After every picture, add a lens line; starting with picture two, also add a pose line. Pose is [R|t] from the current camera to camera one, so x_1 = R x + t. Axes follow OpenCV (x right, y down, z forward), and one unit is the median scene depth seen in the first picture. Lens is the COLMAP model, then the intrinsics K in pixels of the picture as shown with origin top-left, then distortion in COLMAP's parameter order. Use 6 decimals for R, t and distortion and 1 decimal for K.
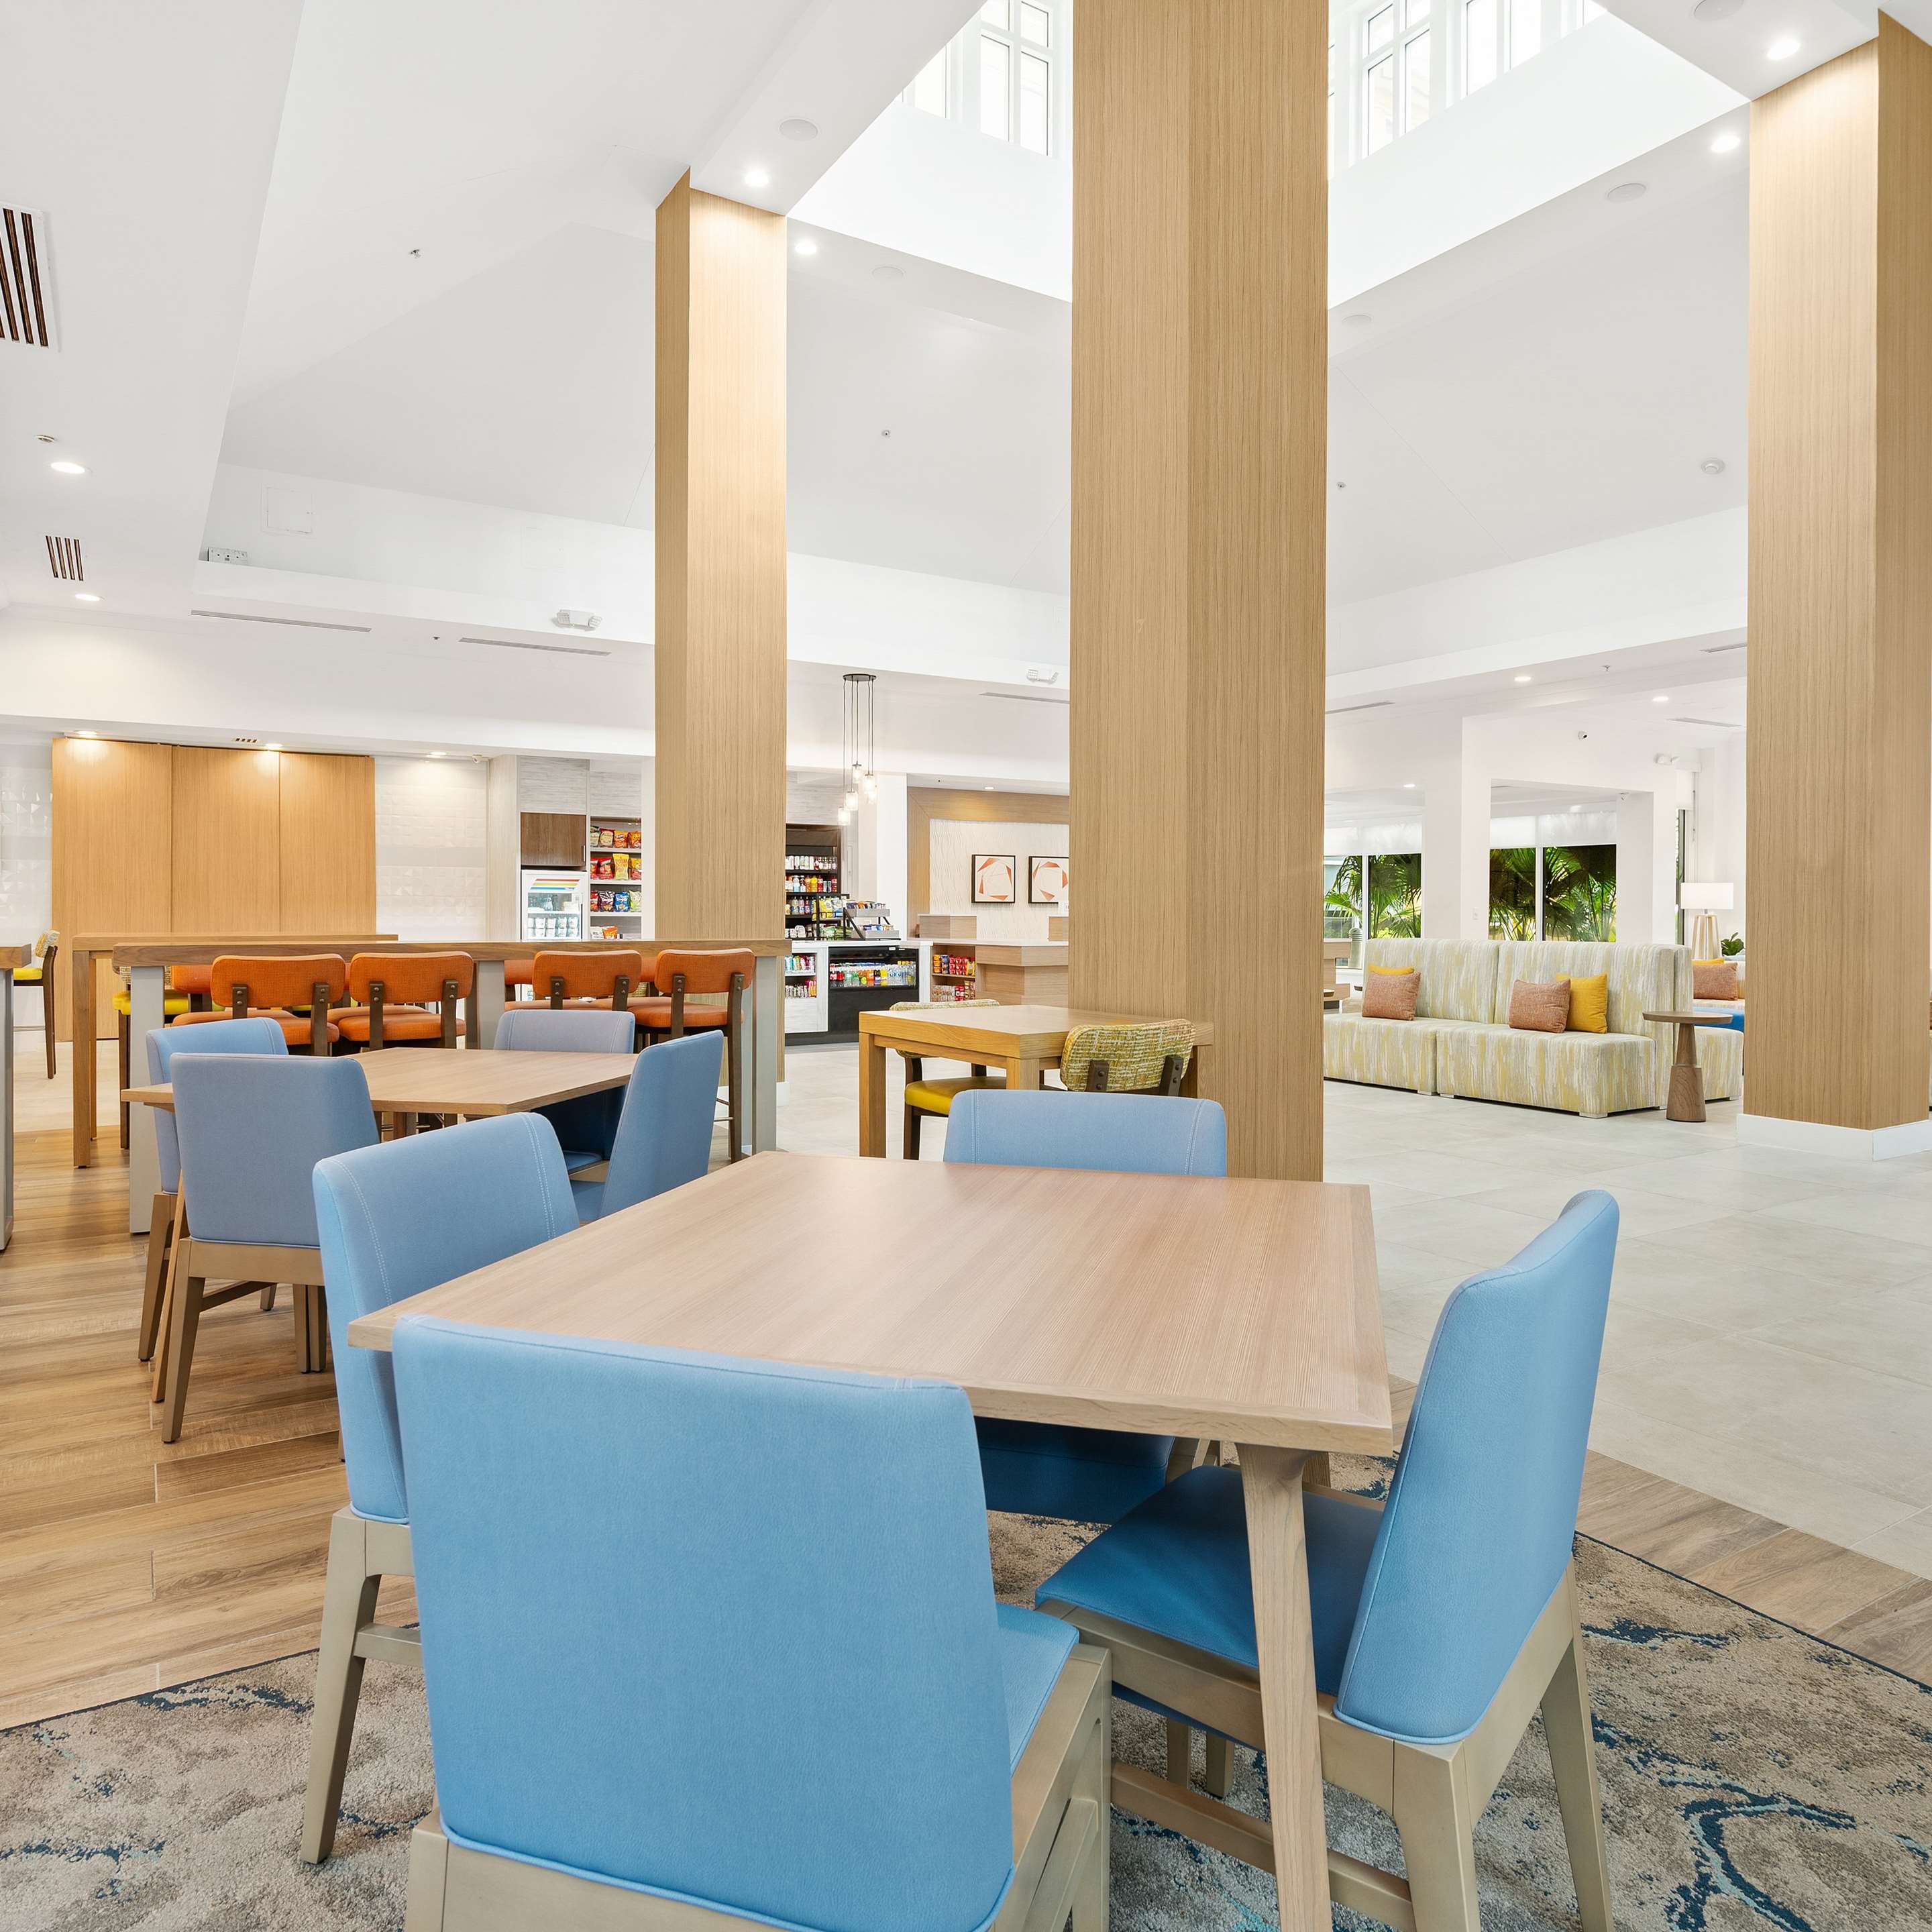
lens RADIAL K [[1342.8, 0, 998.3], [0, 1342.8, 927.2], [0, 0, 1]] dist [0.002525, -0.001987]
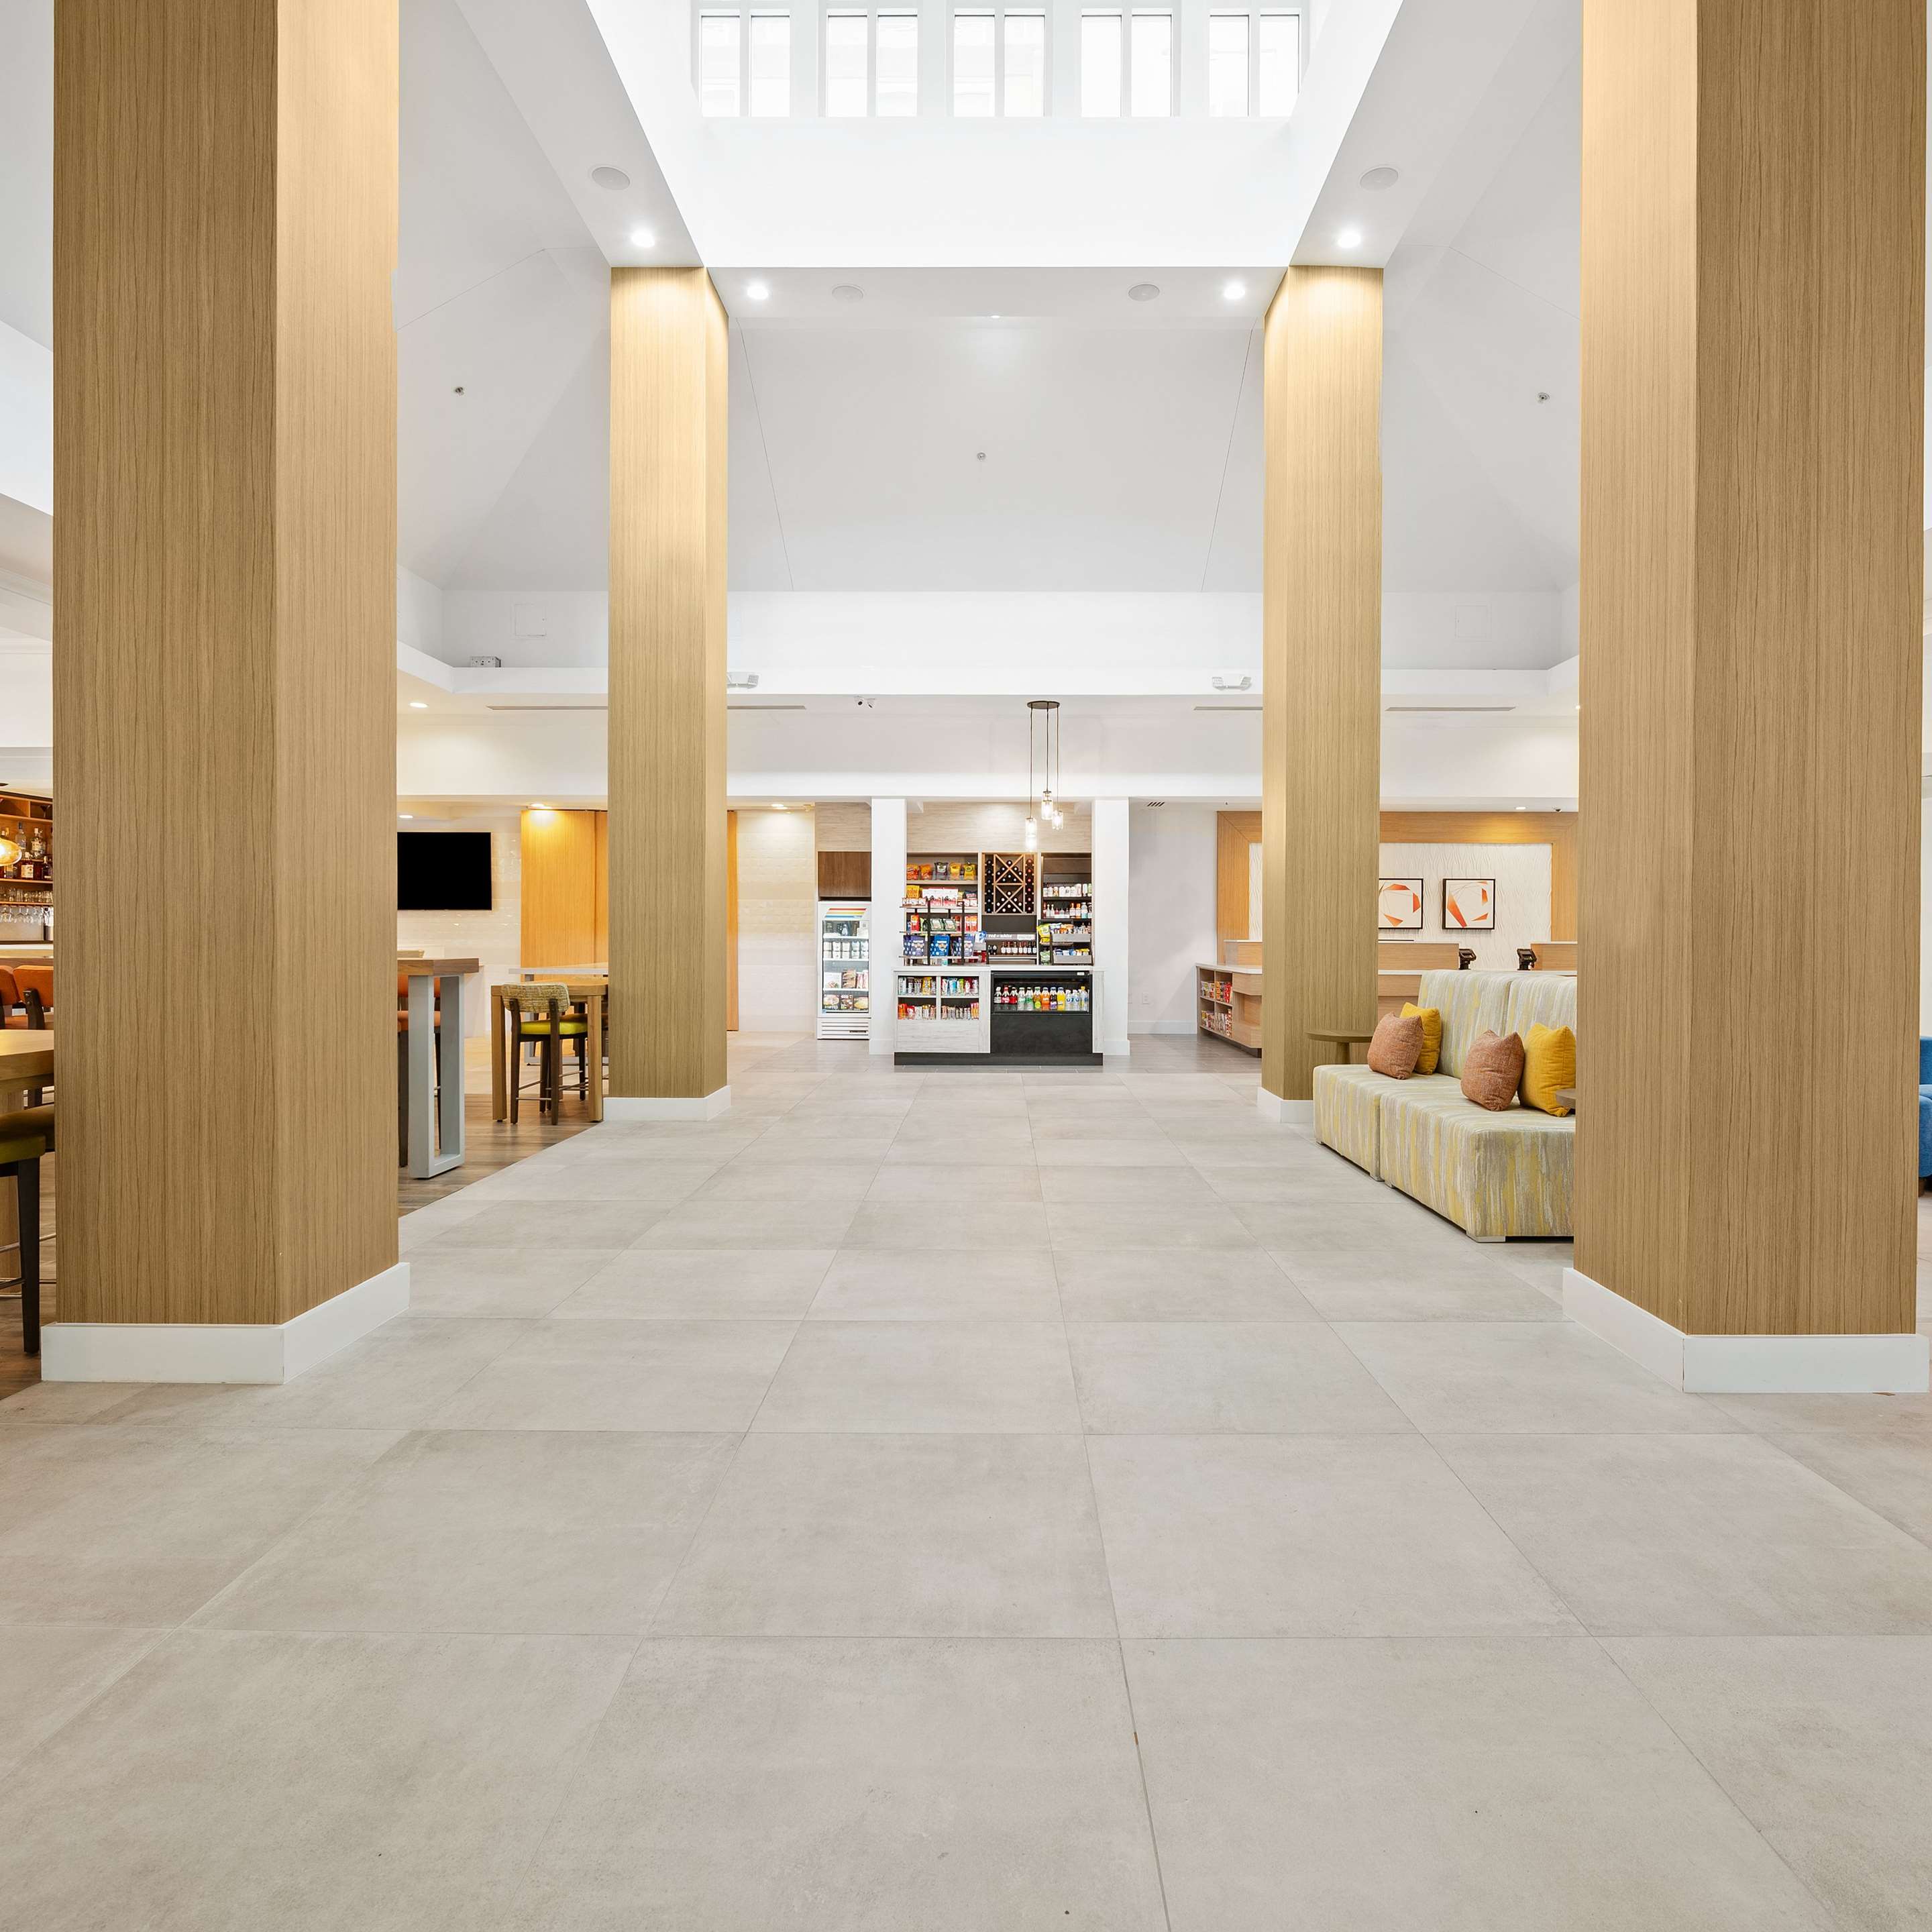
lens RADIAL K [[1190.3, 0, 999.8], [0, 1190.3, 951.5], [0, 0, 1]] dist [0.004874, 0.000329]
pose [[0.841778, 0.006879, -0.539780, 0.353816], [-0.007033, 0.999974, 0.001775, -0.001846], [0.539778, 0.002302, 0.841804, 0.229704]]
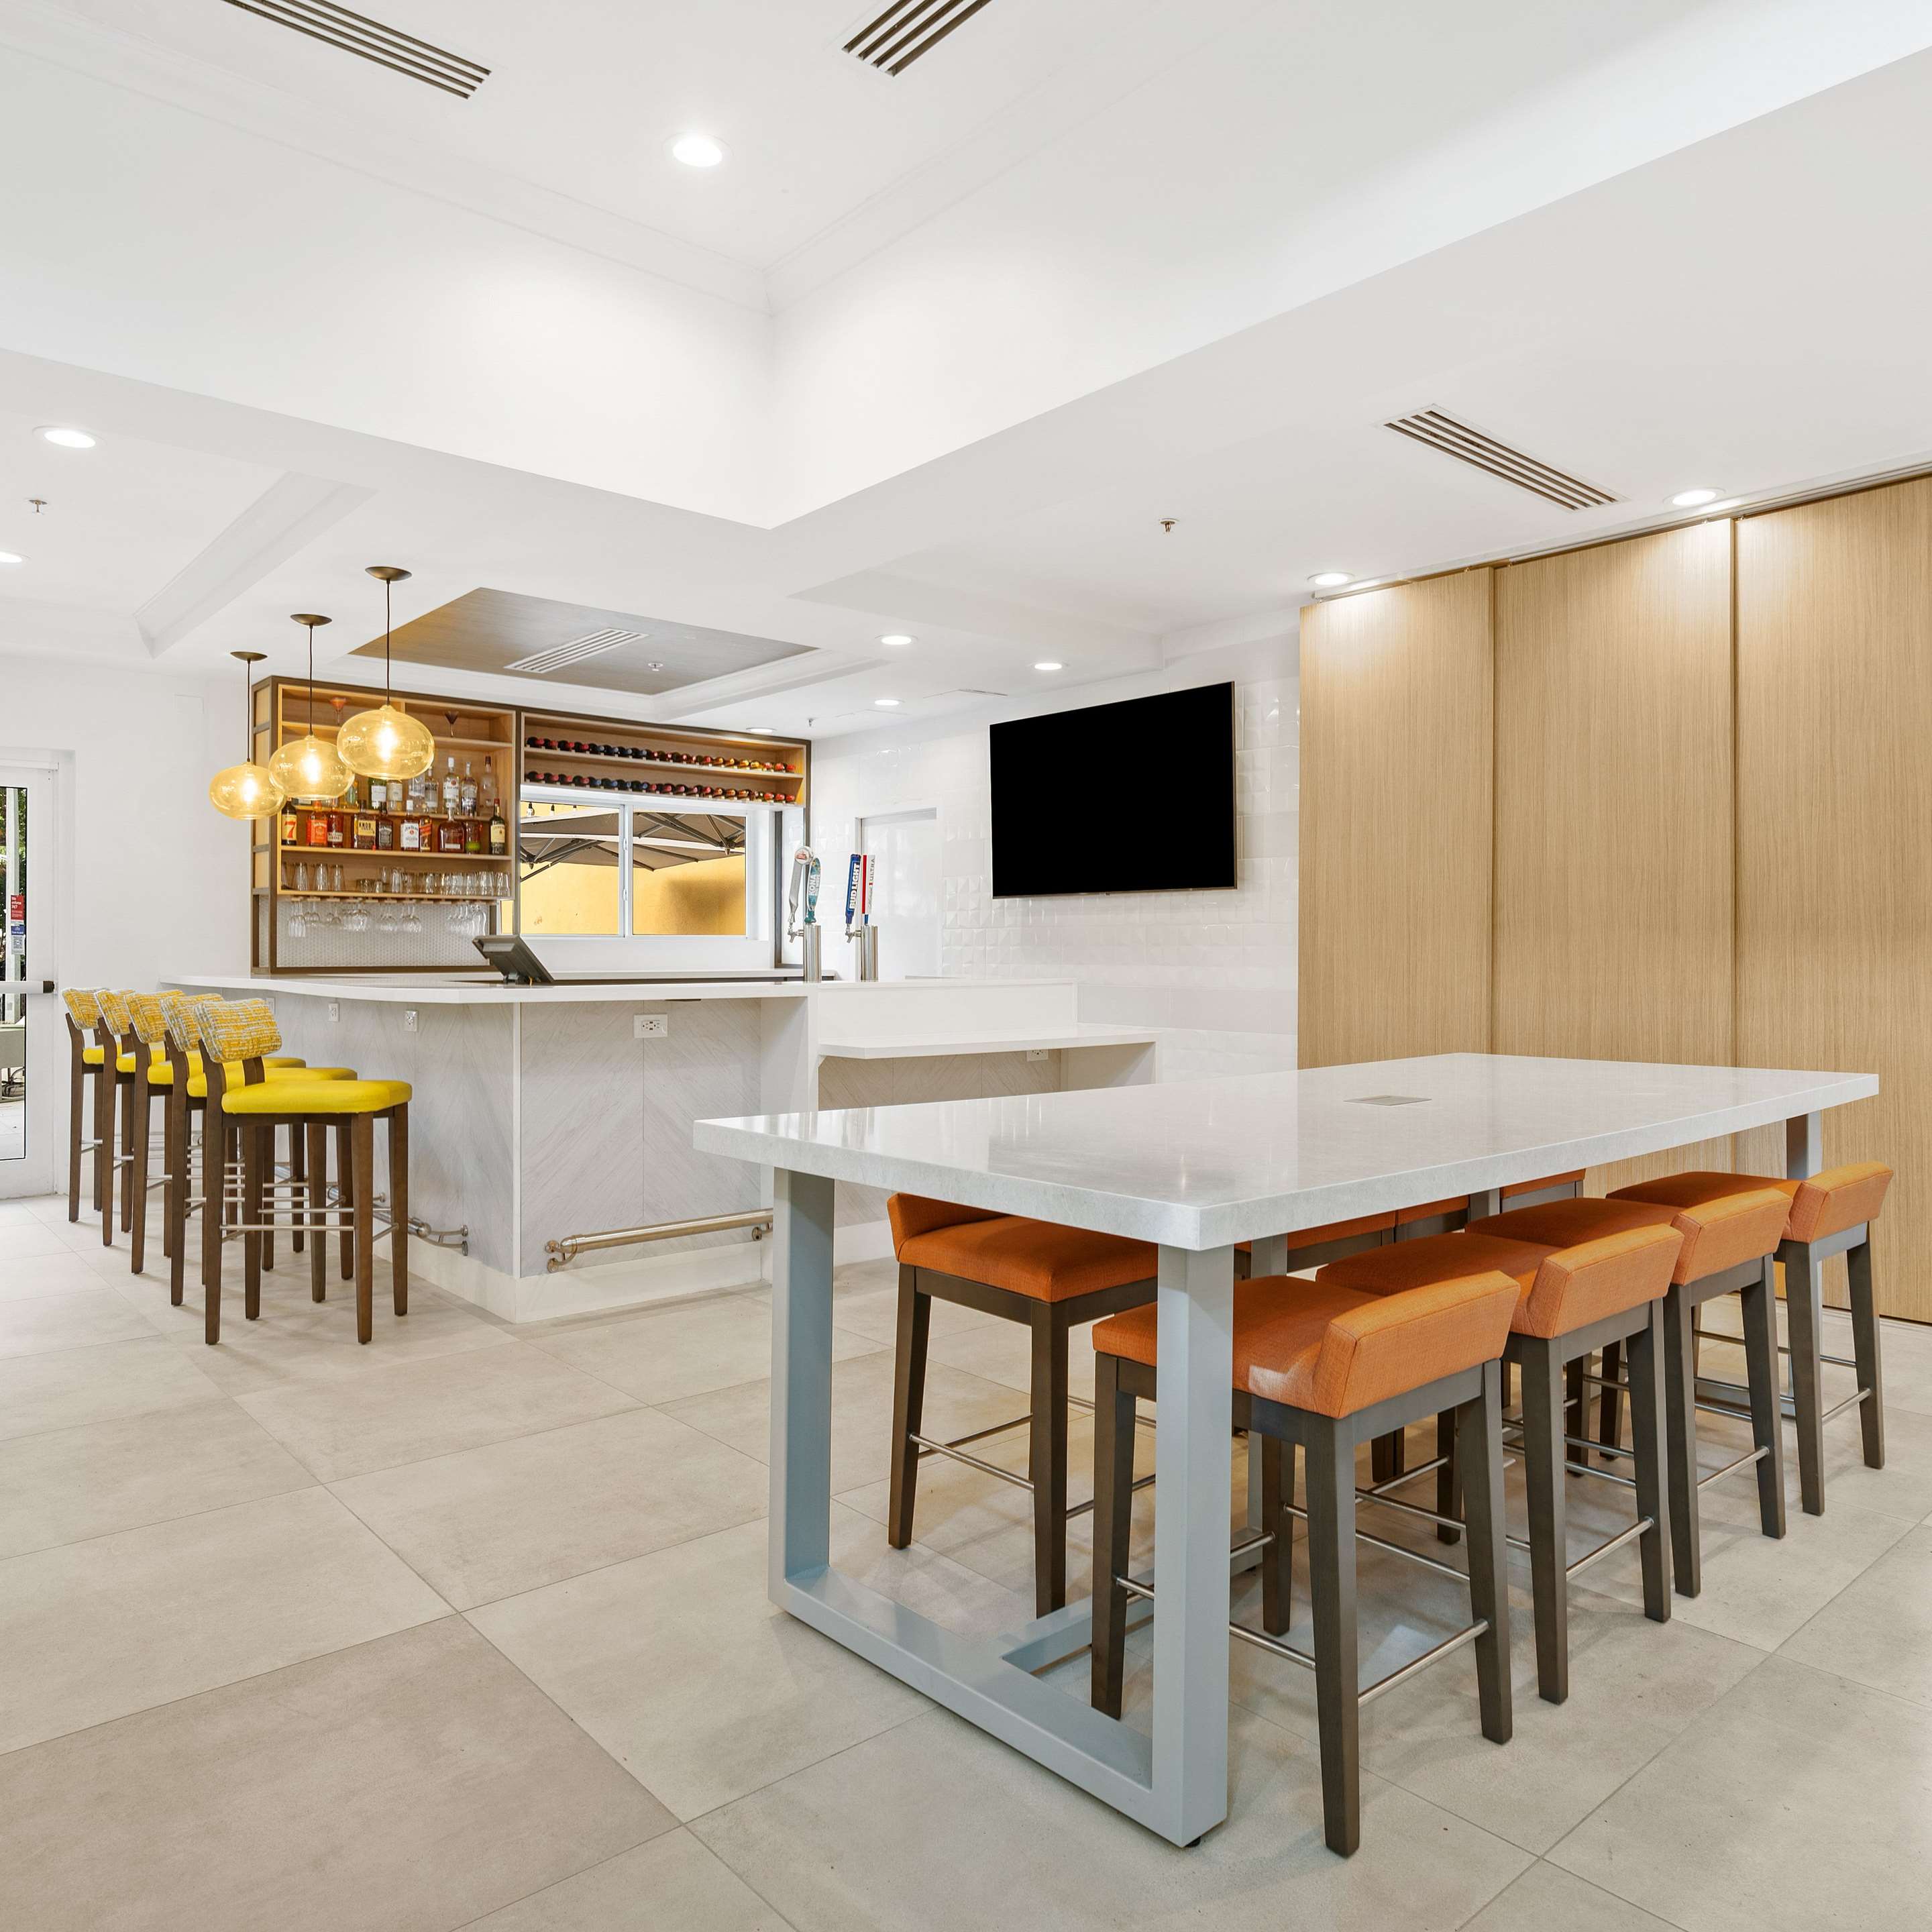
lens RADIAL K [[1365.0, 0, 958.1], [0, 1365.0, 961.9], [0, 0, 1]] dist [0.007267, 0.008264]
pose [[0.143442, 0.002272, -0.989656, -0.208925], [-0.012917, 0.999916, 0.000423, -0.007821], [0.989574, 0.012723, 0.143459, 0.772358]]
